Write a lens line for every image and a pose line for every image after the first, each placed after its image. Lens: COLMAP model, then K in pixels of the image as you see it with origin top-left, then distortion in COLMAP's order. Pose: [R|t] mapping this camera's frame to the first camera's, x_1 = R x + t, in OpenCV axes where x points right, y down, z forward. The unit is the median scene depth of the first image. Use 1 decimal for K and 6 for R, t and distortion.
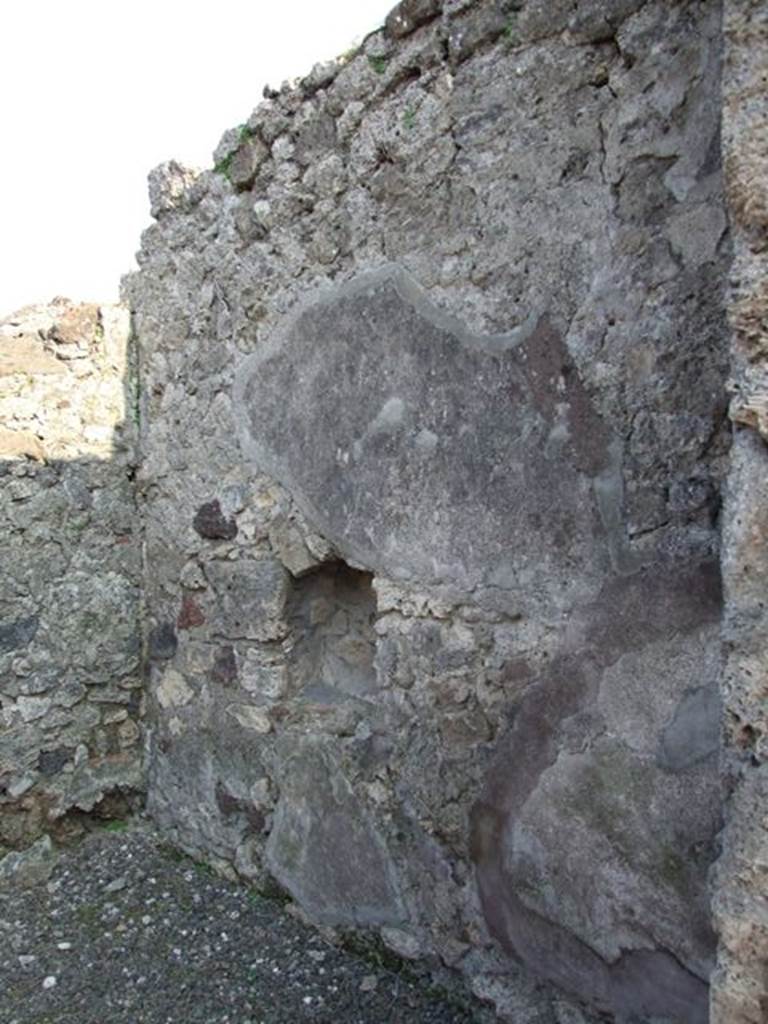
lens RADIAL K [[811.0, 0, 385.0], [0, 811.0, 511.6], [0, 0, 1]] dist [-0.055662, 0.047566]
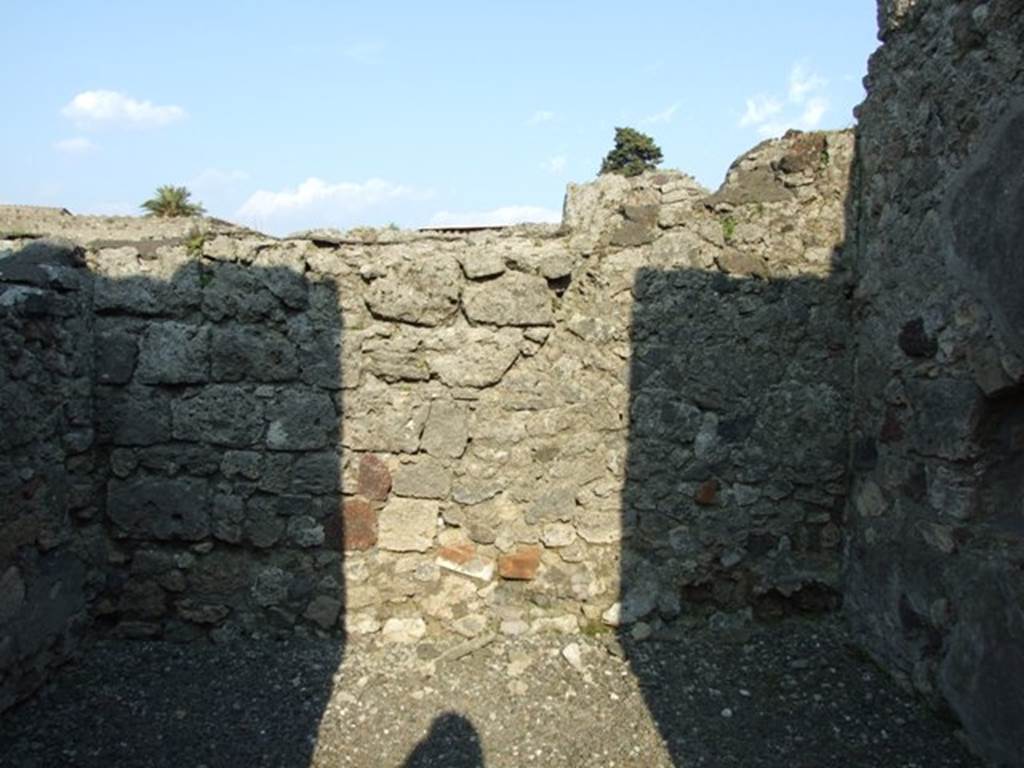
lens RADIAL K [[815.6, 0, 514.1], [0, 815.6, 384.0], [0, 0, 1]] dist [-0.056148, 0.052299]
pose [[0.719306, 0.083086, -0.689707, 0.123332], [-0.045218, 0.996316, 0.072863, 0.017205], [0.693220, -0.021224, 0.720413, -0.075159]]
